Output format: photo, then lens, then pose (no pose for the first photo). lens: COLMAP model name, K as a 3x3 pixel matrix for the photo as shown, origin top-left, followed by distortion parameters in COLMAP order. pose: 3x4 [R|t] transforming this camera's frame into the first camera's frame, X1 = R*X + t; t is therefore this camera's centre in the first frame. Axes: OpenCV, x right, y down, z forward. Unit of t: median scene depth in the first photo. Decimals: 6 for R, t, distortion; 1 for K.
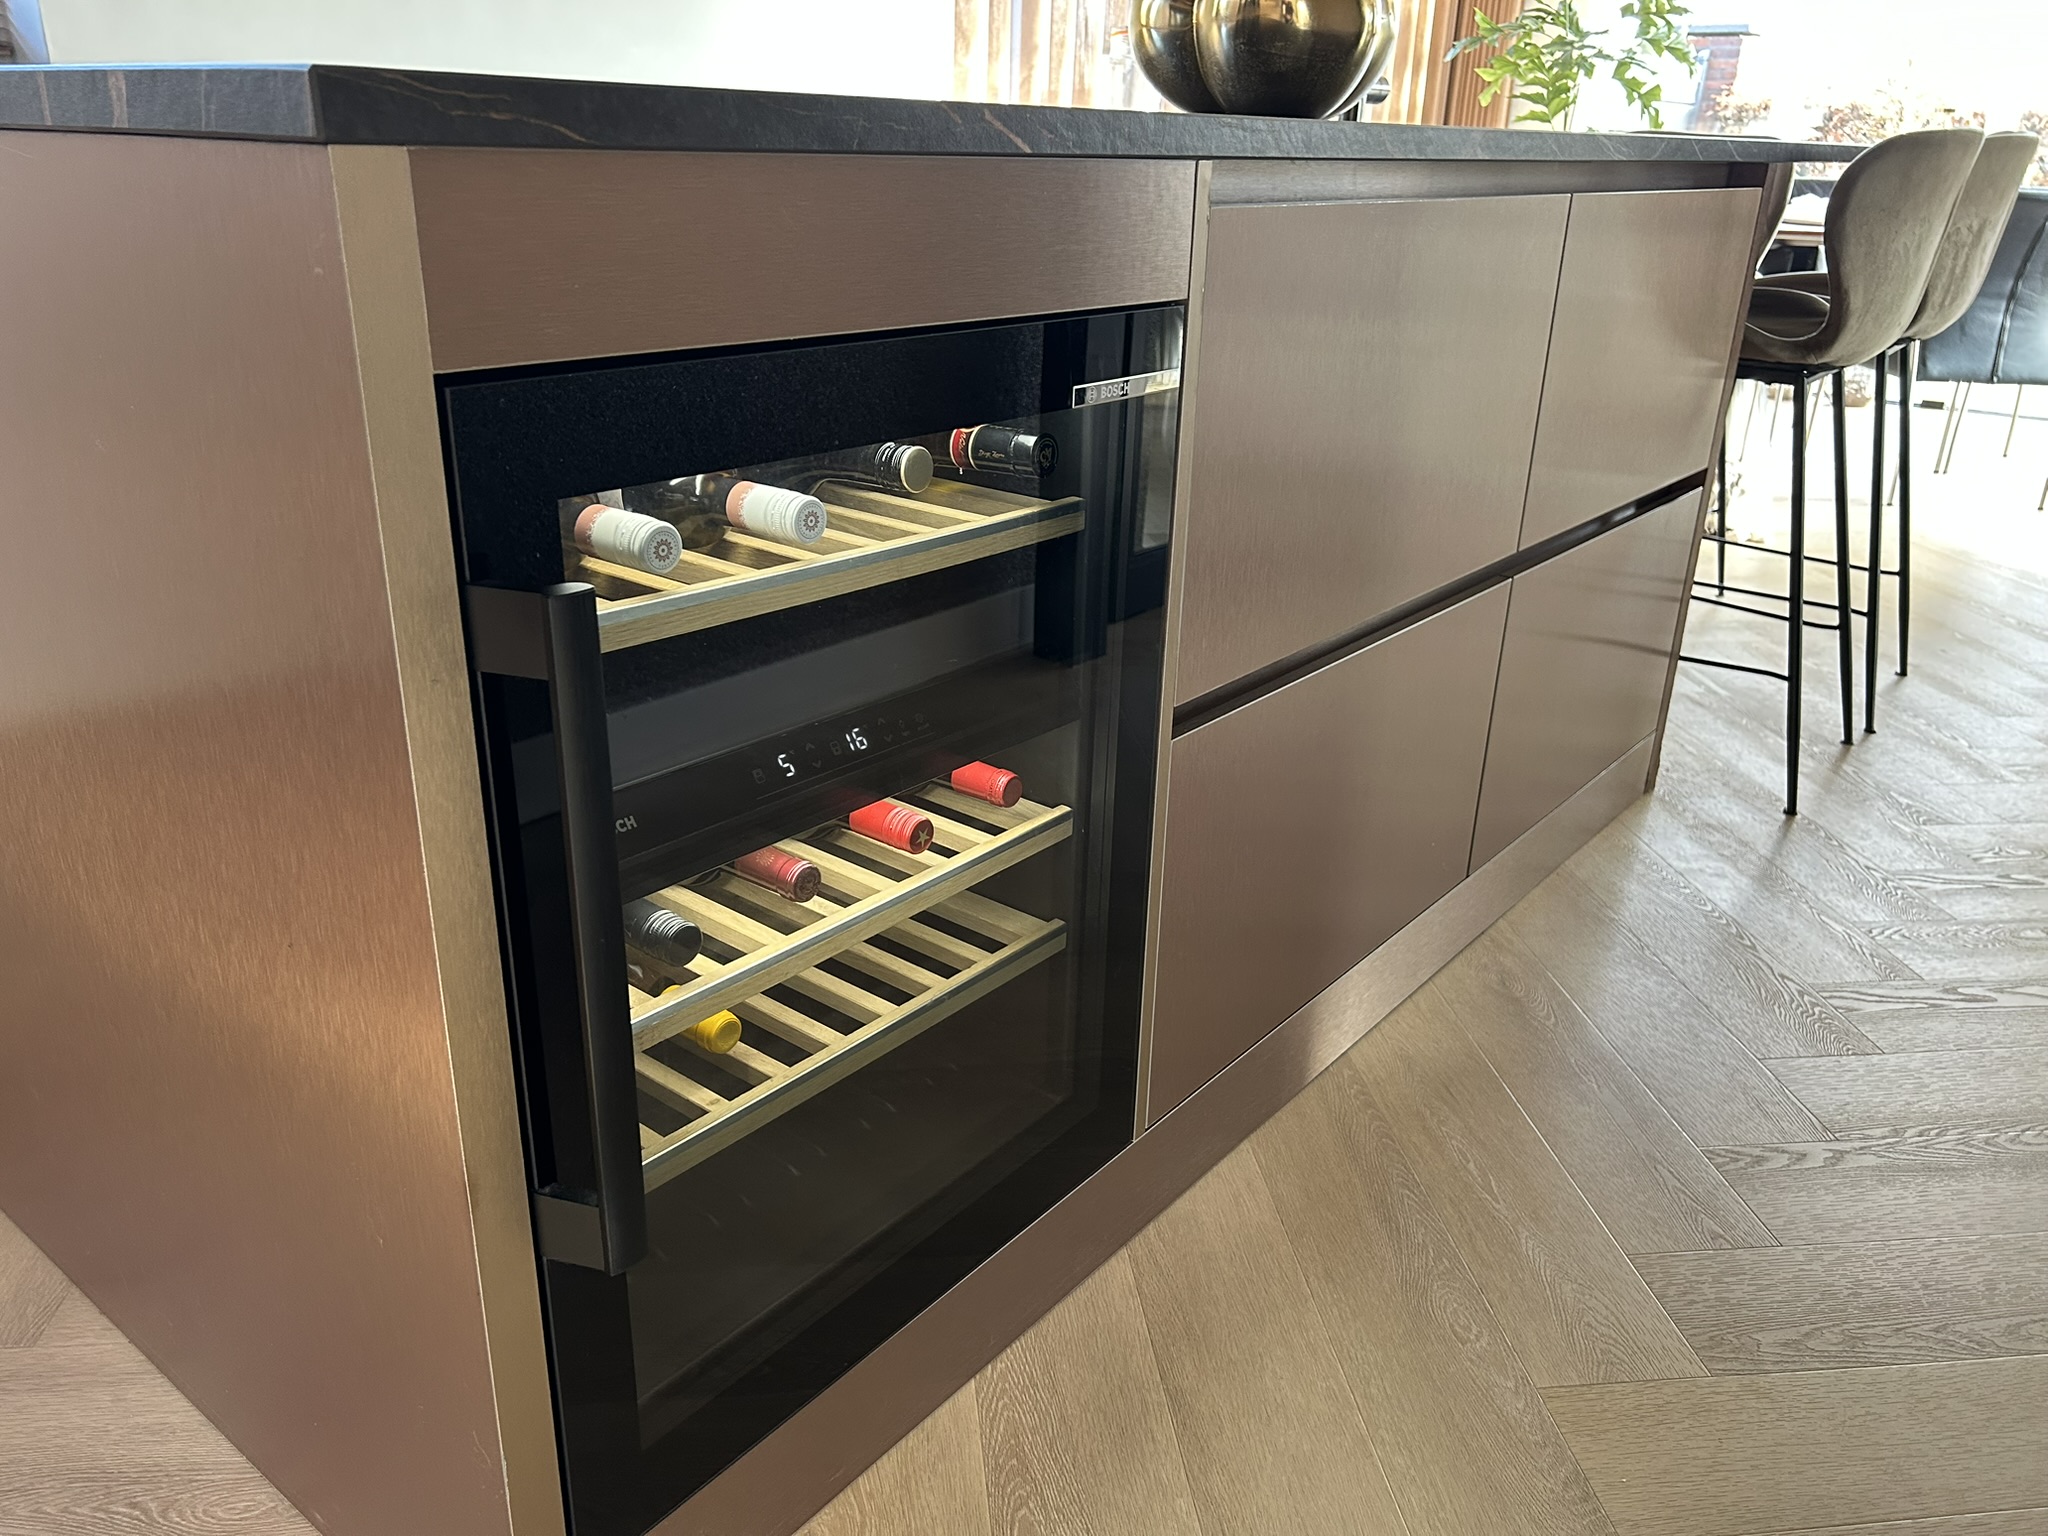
lens RADIAL K [[1542.8, 0, 1033.0], [0, 1542.8, 779.5], [0, 0, 1]] dist [0.040983, -0.052131]
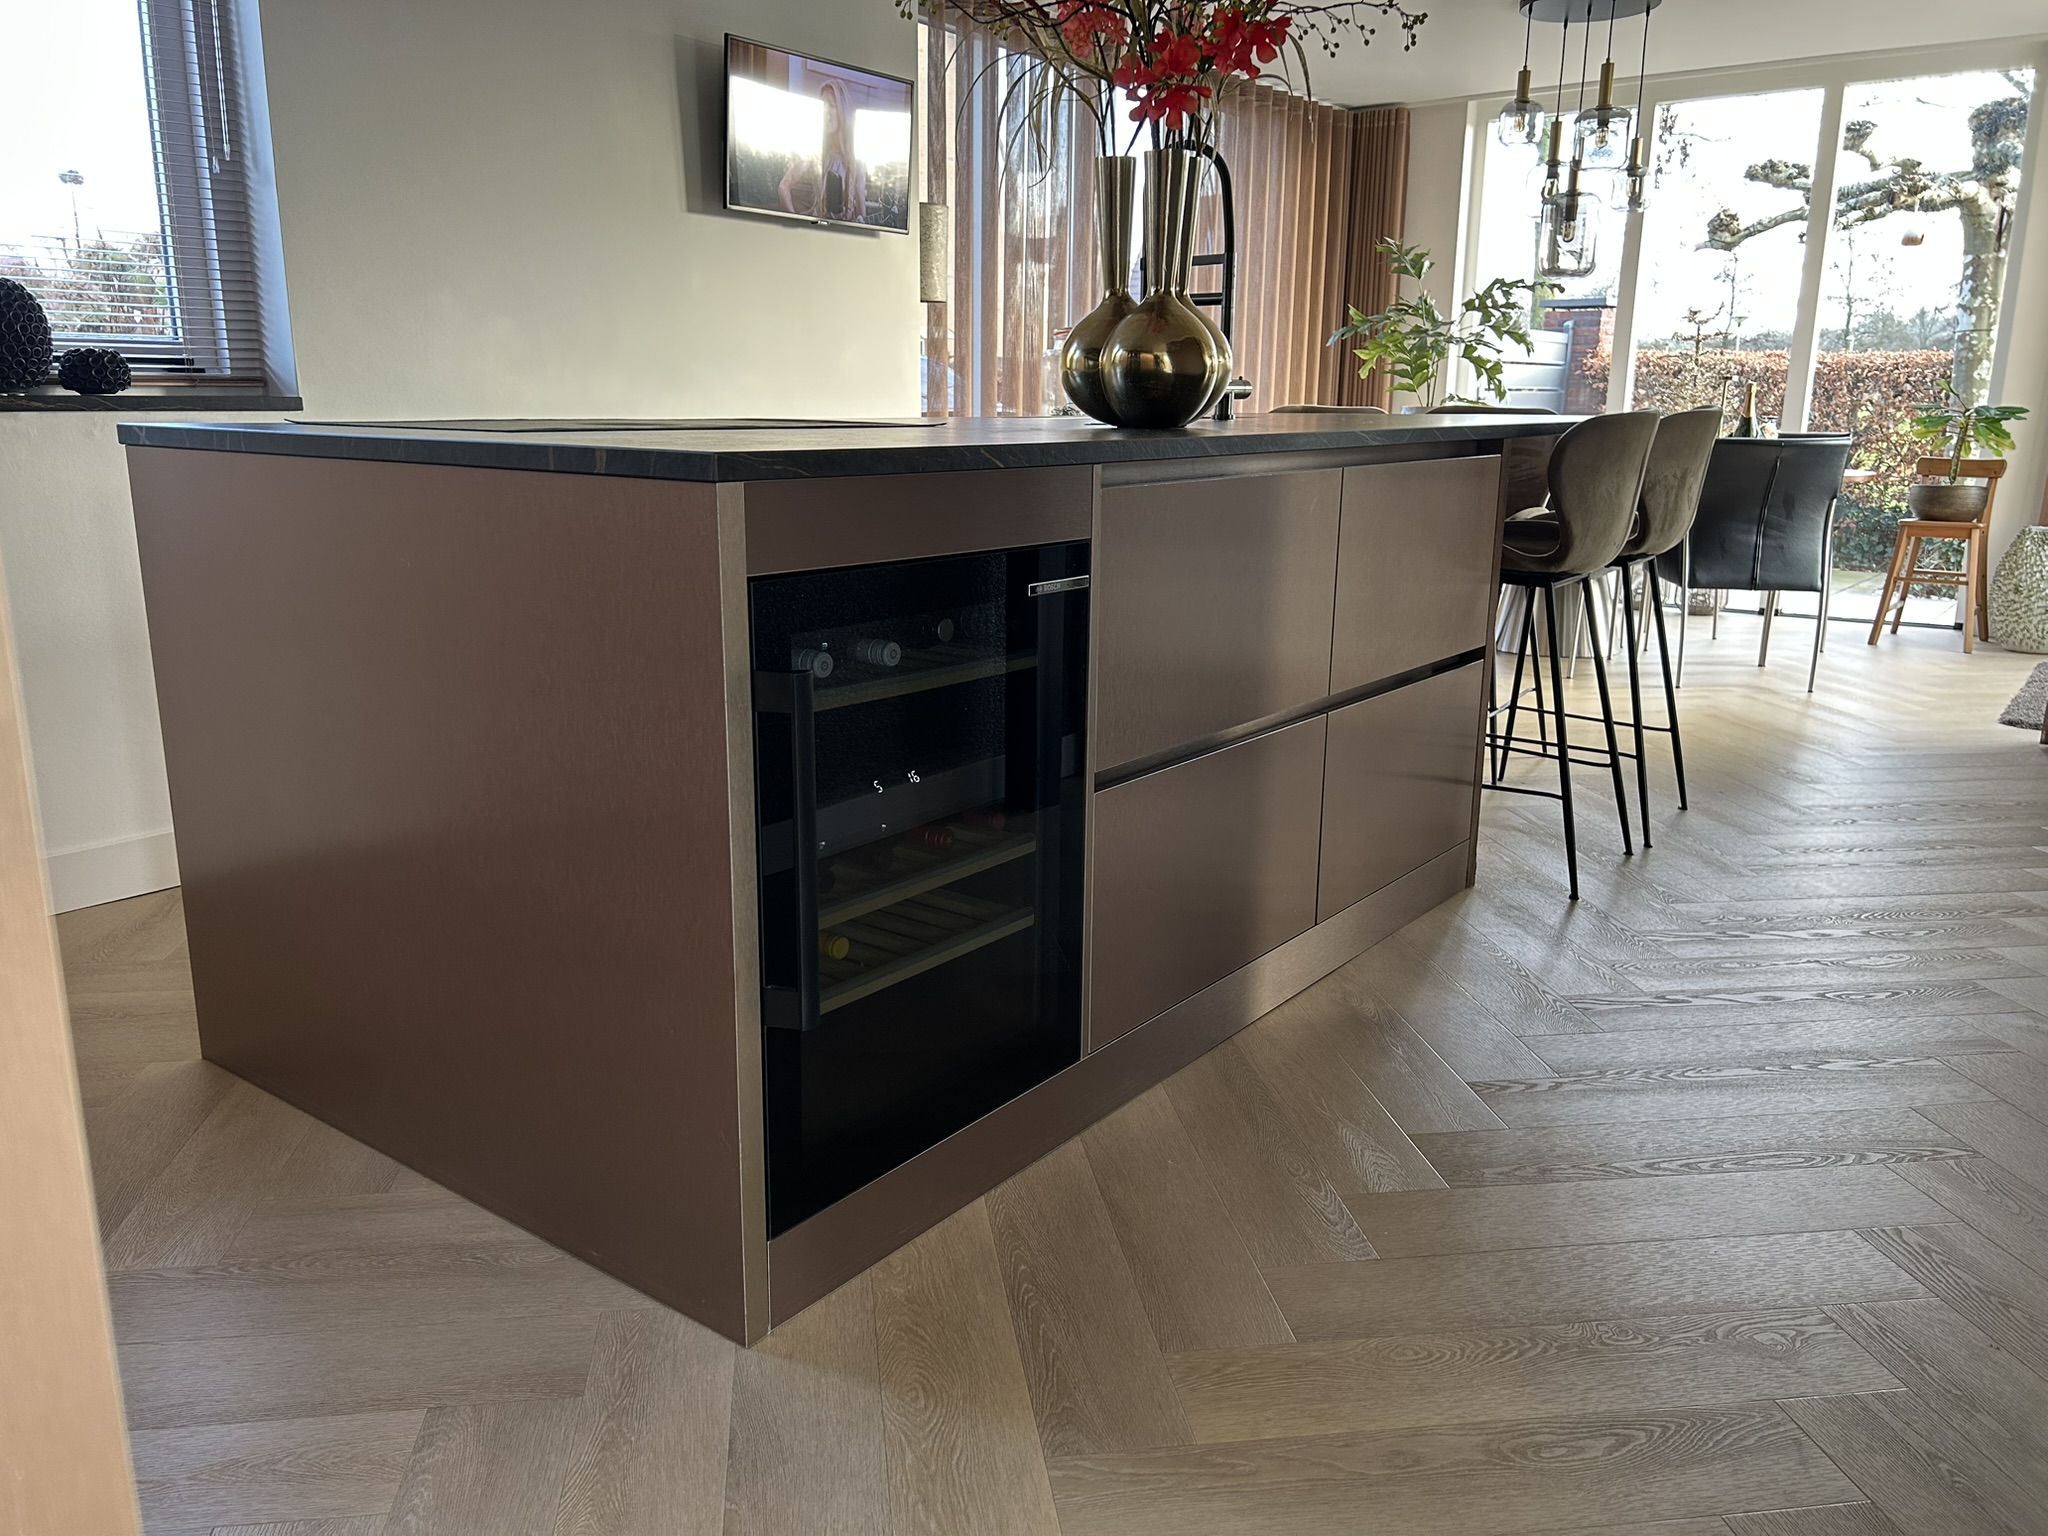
lens RADIAL K [[1542.8, 0, 1019.2], [0, 1542.8, 771.0], [0, 0, 1]] dist [0.040983, -0.052131]
pose [[0.999579, -0.024530, 0.015477, -0.009020], [0.026606, 0.987948, -0.152480, 0.115338], [-0.011550, 0.152828, 0.988185, -0.367077]]
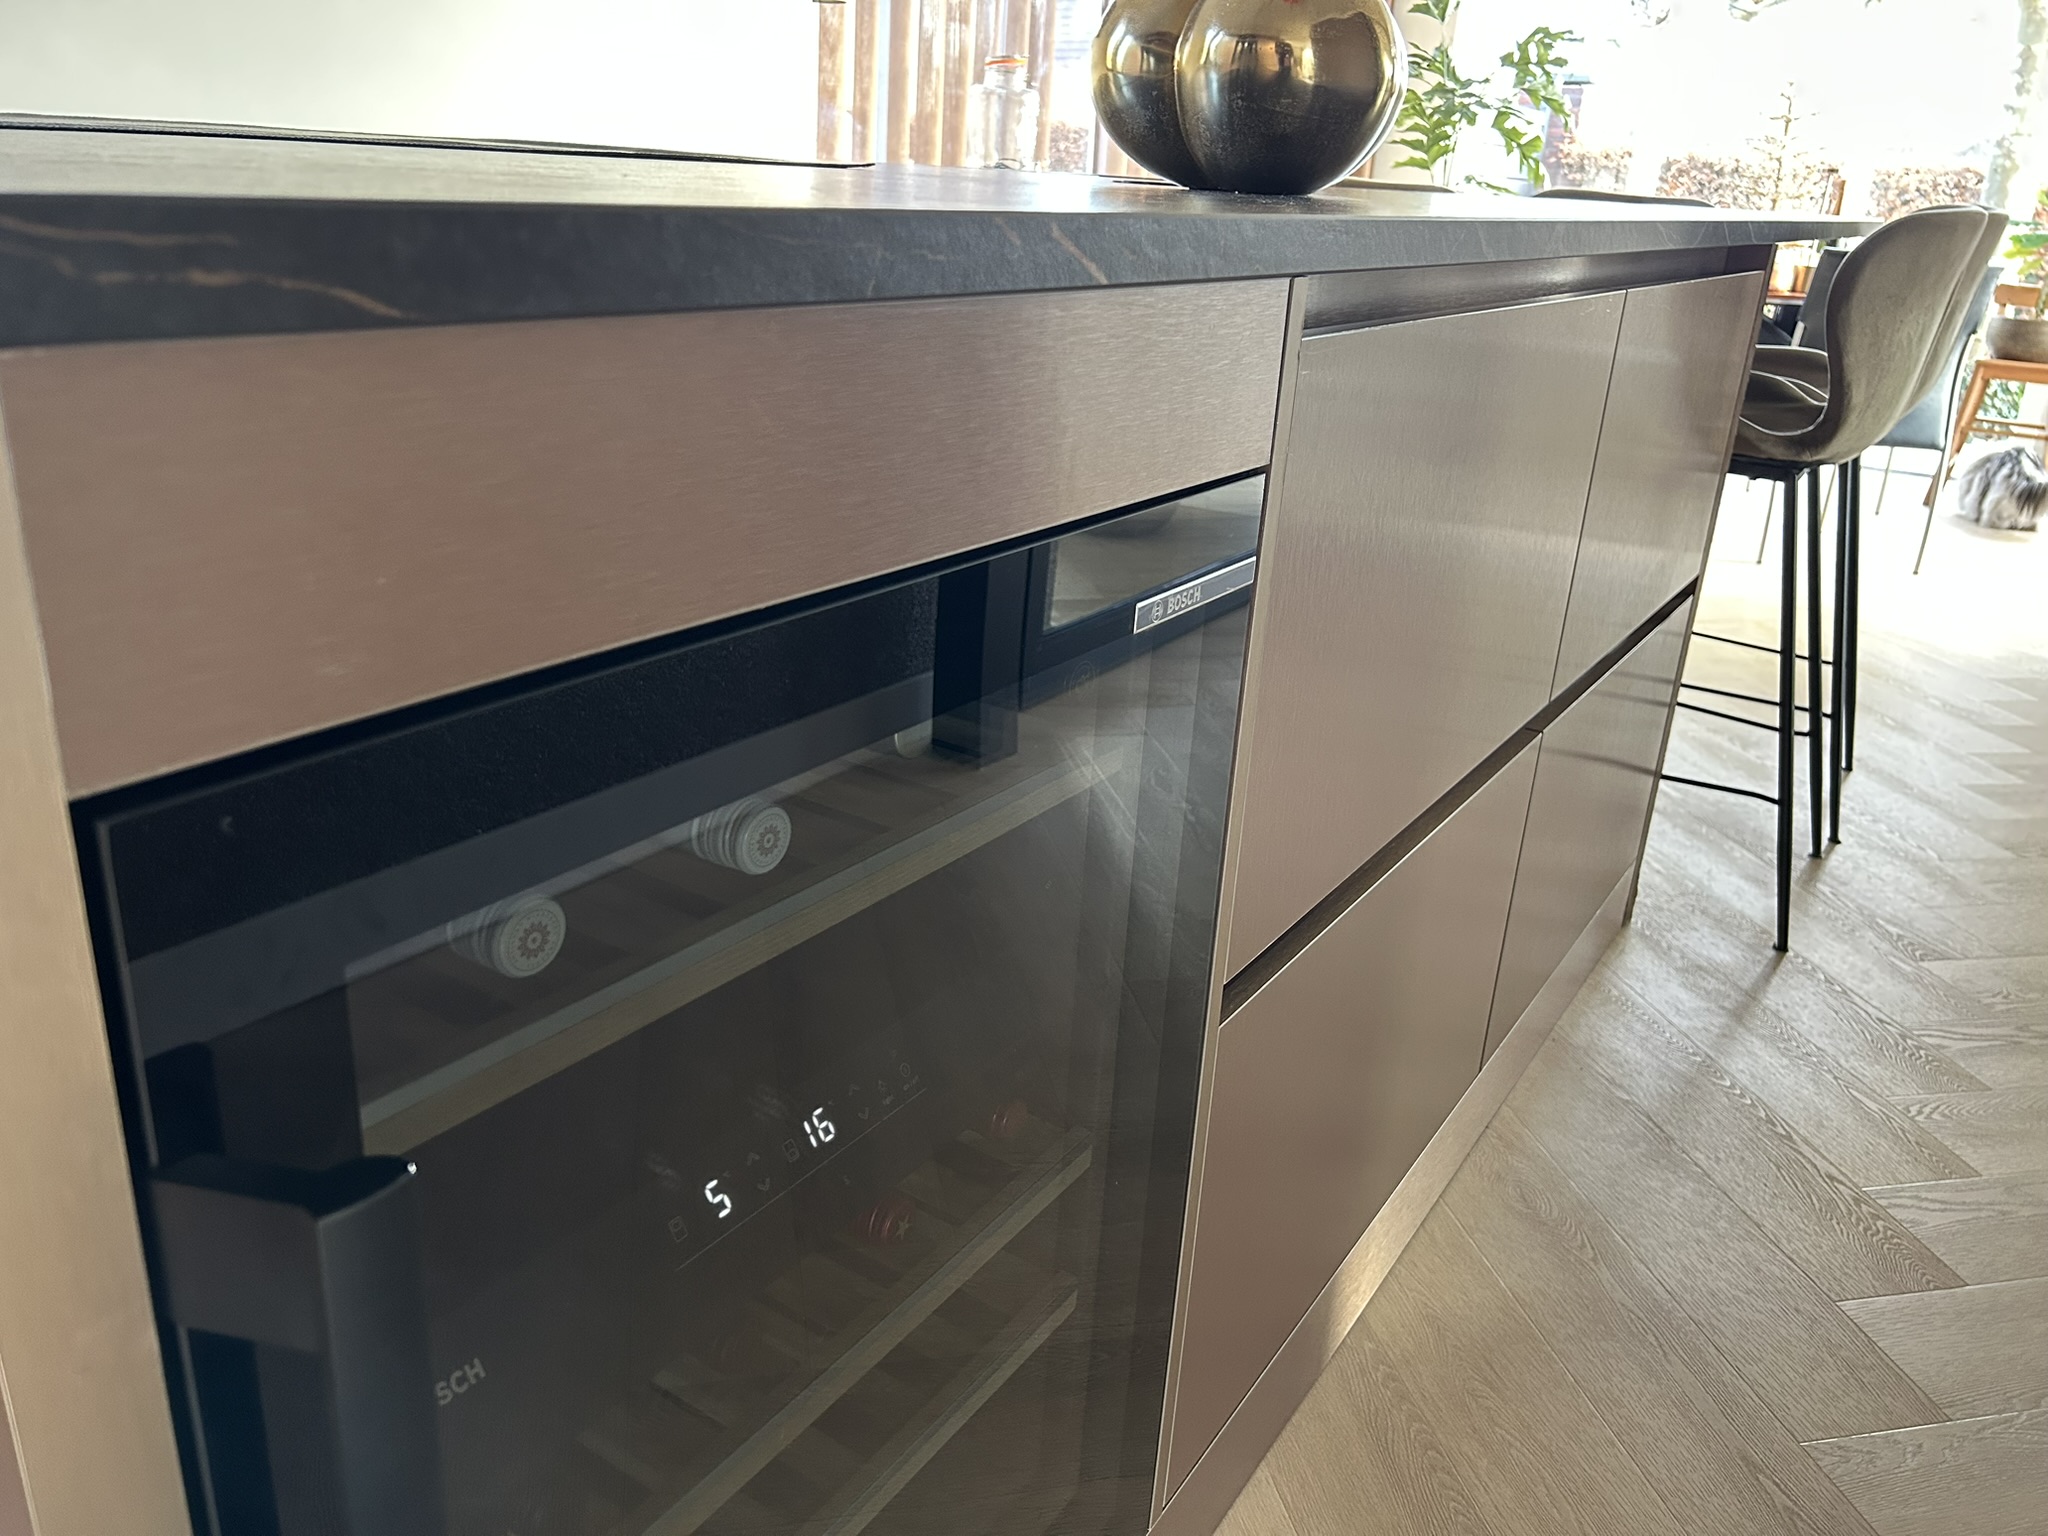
lens RADIAL K [[1542.8, 0, 1024.2], [0, 1542.8, 750.1], [0, 0, 1]] dist [0.040983, -0.052131]
pose [[0.995269, -0.004782, 0.097037, -0.043031], [0.007417, 0.999613, -0.026816, -0.081173], [-0.096871, 0.027409, 0.994919, 0.153076]]
